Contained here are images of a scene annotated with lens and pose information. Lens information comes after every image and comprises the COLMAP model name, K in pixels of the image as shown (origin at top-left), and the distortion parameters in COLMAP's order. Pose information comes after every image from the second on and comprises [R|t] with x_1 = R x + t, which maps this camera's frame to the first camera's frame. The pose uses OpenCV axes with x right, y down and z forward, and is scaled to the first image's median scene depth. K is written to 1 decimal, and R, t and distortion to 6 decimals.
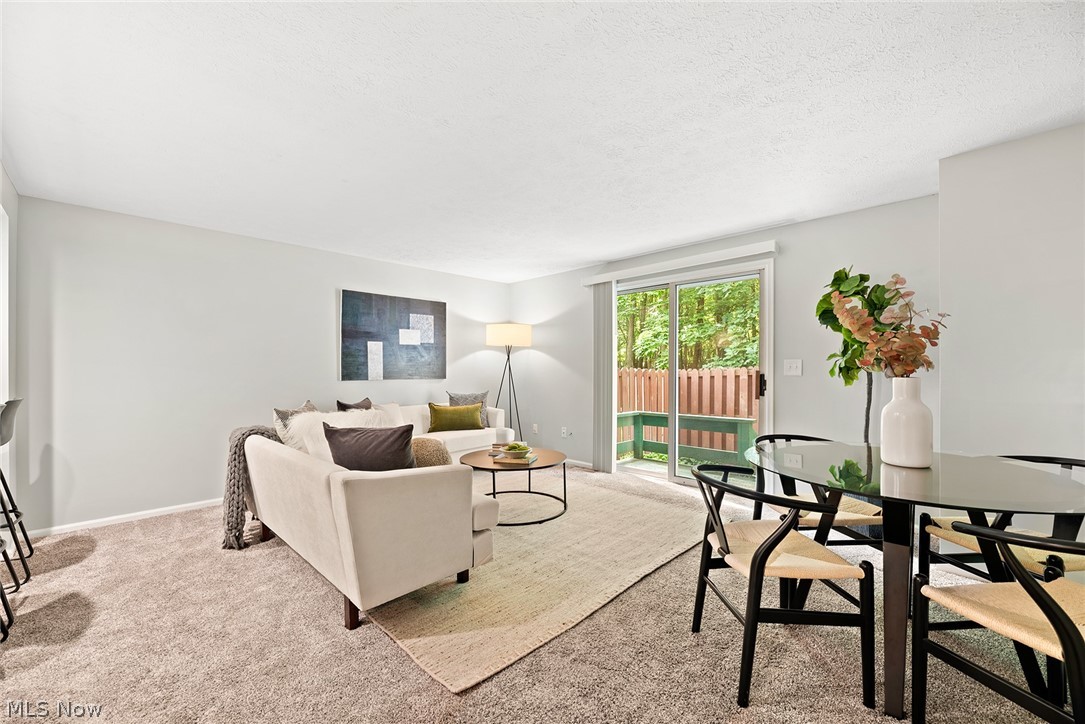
lens RADIAL K [[437.2, 0, 553.0], [0, 437.2, 368.6], [0, 0, 1]] dist [-0.002923, -0.000397]
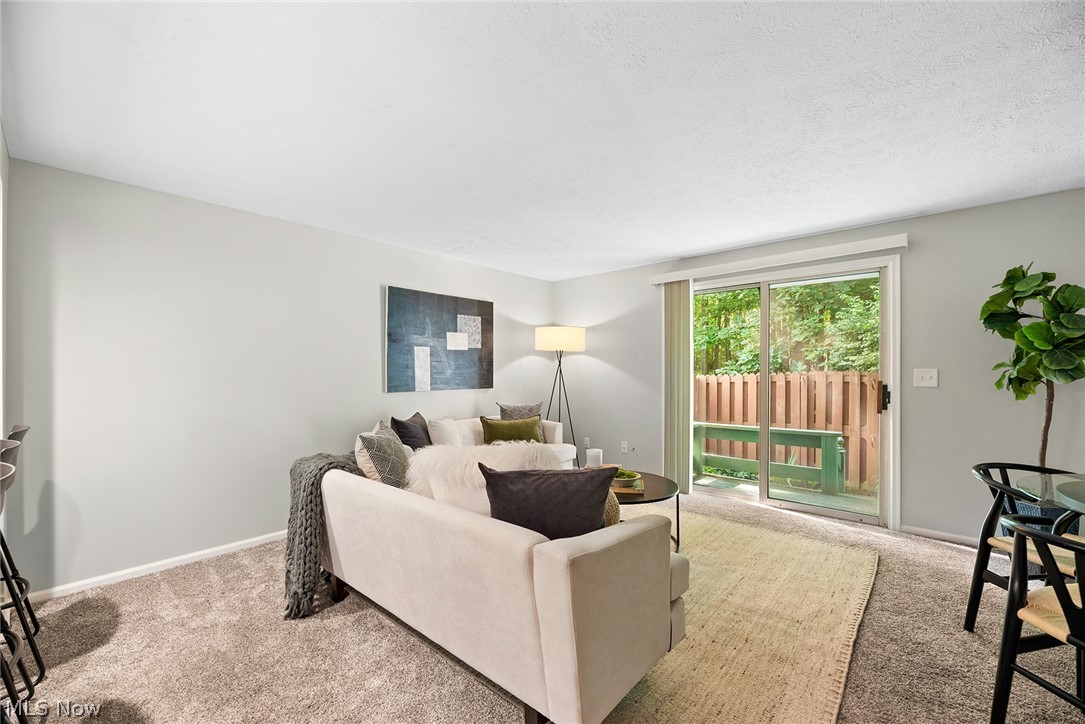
lens RADIAL K [[437.2, 0, 543.5], [0, 437.2, 370.0], [0, 0, 1]] dist [-0.002923, -0.000397]
pose [[0.998840, -0.000869, 0.048154, -0.260692], [0.000949, 0.999998, -0.001652, -0.017540], [-0.048152, 0.001696, 0.998839, 0.151249]]
